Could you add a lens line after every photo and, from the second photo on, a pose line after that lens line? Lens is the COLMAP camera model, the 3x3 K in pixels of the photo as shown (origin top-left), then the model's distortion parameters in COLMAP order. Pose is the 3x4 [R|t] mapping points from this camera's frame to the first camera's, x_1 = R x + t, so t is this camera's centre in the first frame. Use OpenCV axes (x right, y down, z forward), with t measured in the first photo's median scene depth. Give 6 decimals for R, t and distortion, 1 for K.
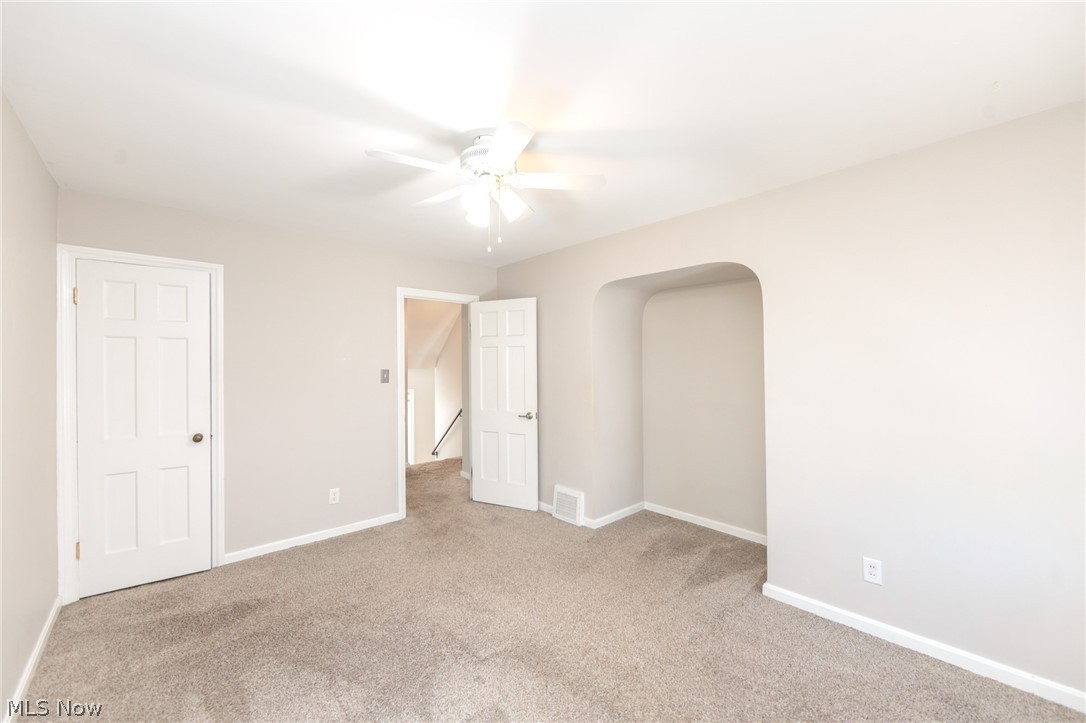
lens RADIAL K [[426.9, 0, 544.1], [0, 426.9, 361.9], [0, 0, 1]] dist [0.000465, -0.000113]
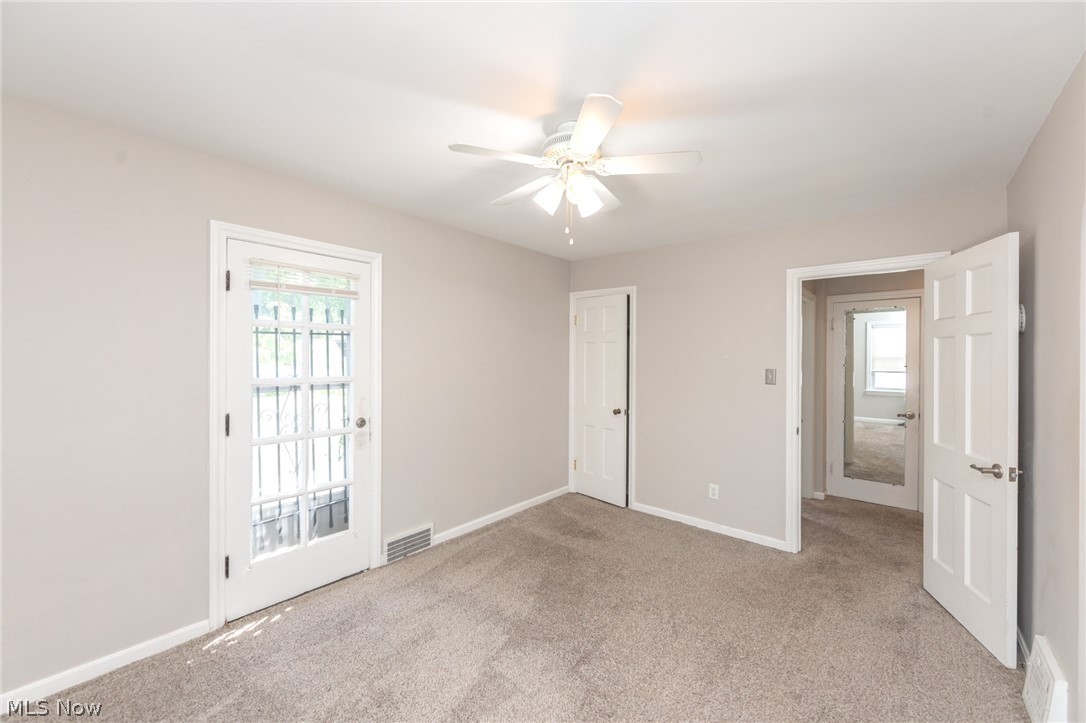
lens RADIAL K [[426.9, 0, 544.1], [0, 426.9, 361.9], [0, 0, 1]] dist [0.000465, -0.000113]
pose [[0.122189, 0.016011, -0.992378, 0.498475], [-0.009129, 0.999846, 0.015008, -0.006755], [0.992465, 0.007225, 0.122317, 0.507803]]
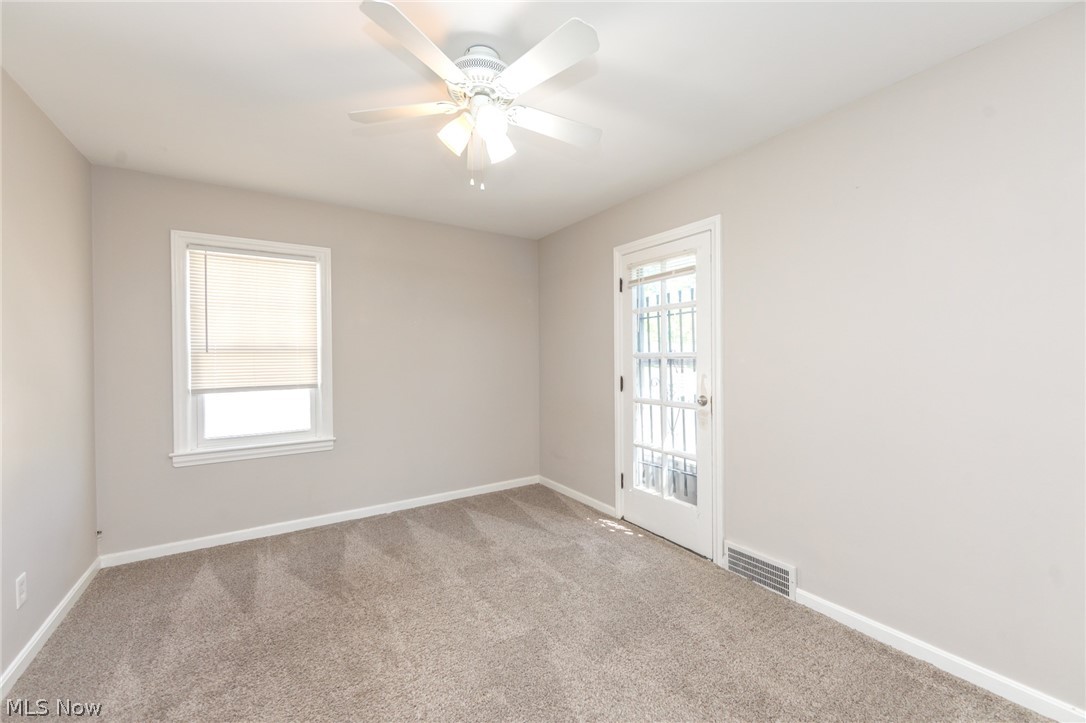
lens RADIAL K [[426.9, 0, 544.1], [0, 426.9, 361.9], [0, 0, 1]] dist [0.000465, -0.000113]
pose [[-0.985982, 0.008656, 0.166629, -0.238413], [0.011459, 0.999808, 0.015868, 0.040283], [-0.166460, 0.017555, -0.985892, 1.114182]]
